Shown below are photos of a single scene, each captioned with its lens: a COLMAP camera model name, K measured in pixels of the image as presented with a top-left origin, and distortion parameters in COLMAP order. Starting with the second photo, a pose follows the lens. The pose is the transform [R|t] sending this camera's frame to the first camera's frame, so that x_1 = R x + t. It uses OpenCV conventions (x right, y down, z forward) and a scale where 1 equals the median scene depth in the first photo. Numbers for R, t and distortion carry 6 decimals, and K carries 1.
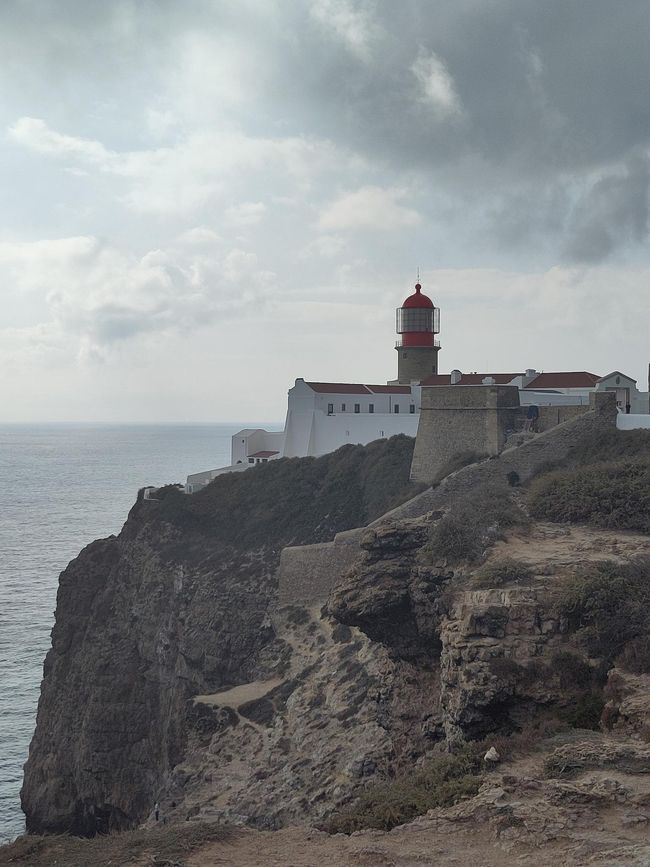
lens RADIAL K [[1206.1, 0, 325.0], [0, 1206.1, 433.5], [0, 0, 1]] dist [0.025699, -0.017429]
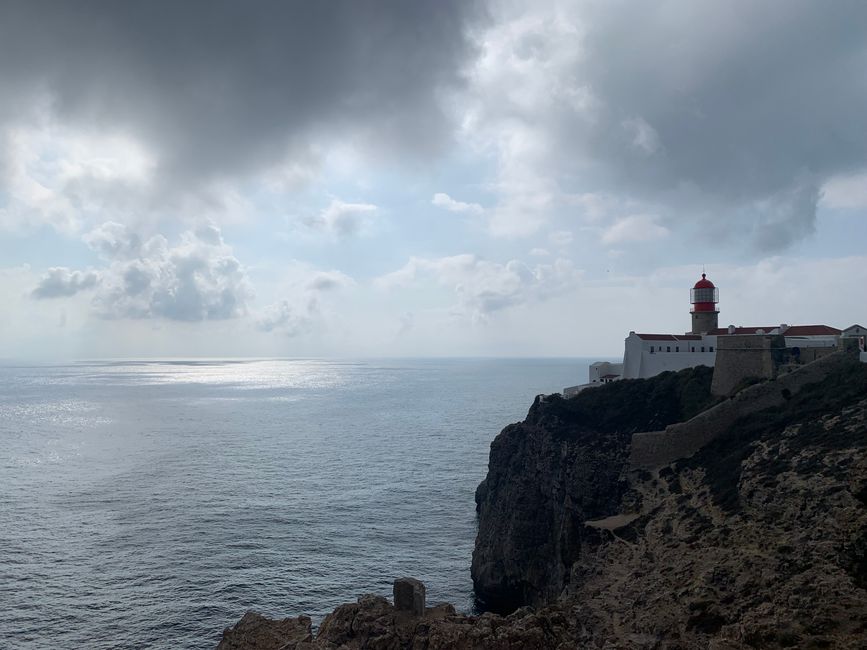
lens RADIAL K [[675.3, 0, 425.3], [0, 675.3, 318.6], [0, 0, 1]] dist [0.039207, -0.055621]
pose [[0.961074, -0.018881, -0.275646, -0.044603], [0.000439, 0.997766, -0.066811, -0.000884], [0.276292, 0.064090, 0.958934, 0.010860]]
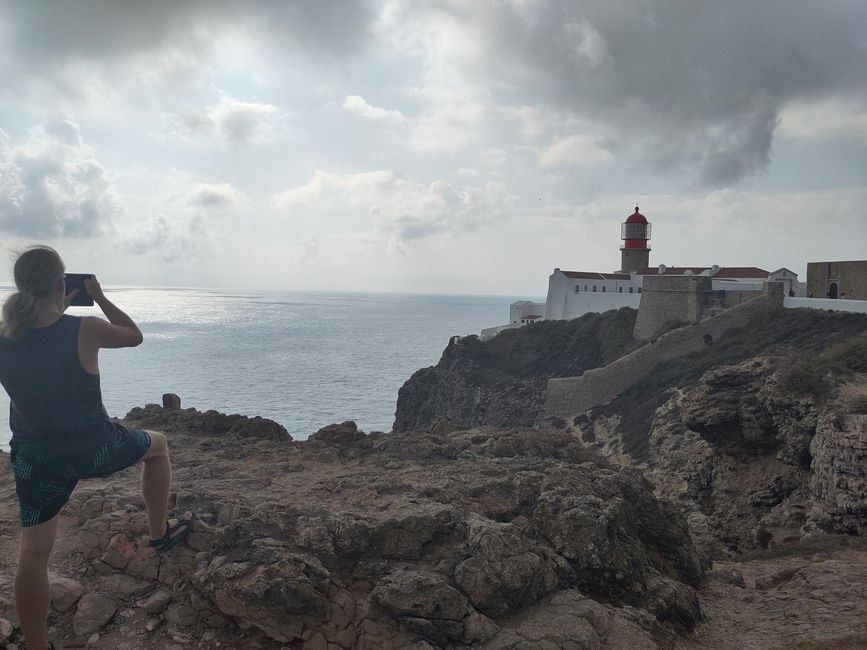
lens RADIAL K [[785.9, 0, 426.8], [0, 785.9, 313.2], [0, 0, 1]] dist [0.026953, 0.000565]
pose [[0.987045, 0.027187, -0.158124, -0.029590], [-0.024999, 0.999562, 0.015810, -0.000761], [0.158485, -0.011653, 0.987293, -0.014044]]
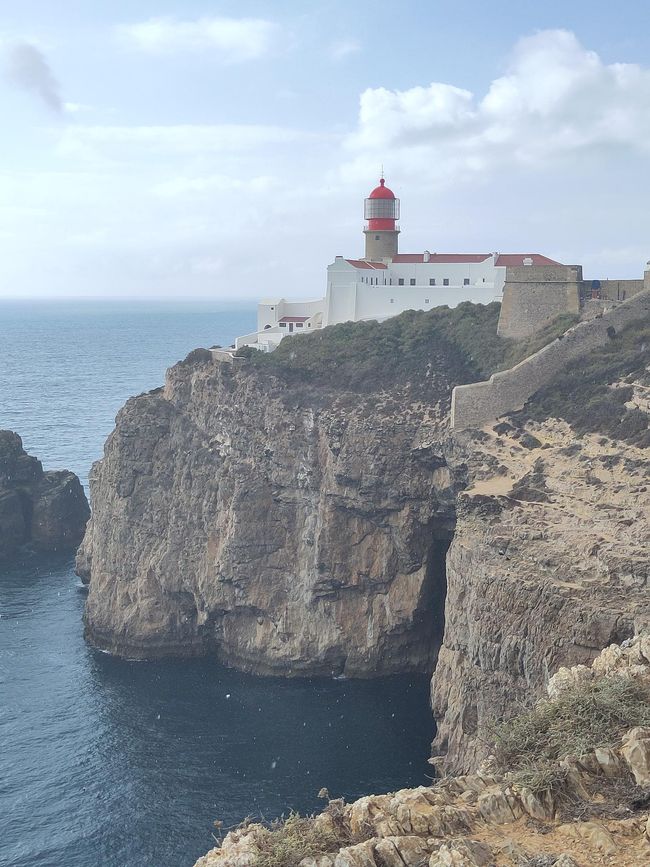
lens RADIAL K [[1206.1, 0, 325.0], [0, 1206.1, 433.5], [0, 0, 1]] dist [0.025699, -0.017429]
pose [[0.903227, -0.050272, 0.426208, -0.672492], [0.005194, 0.994323, 0.106273, 0.003396], [-0.429131, -0.093775, 0.898361, -0.131134]]
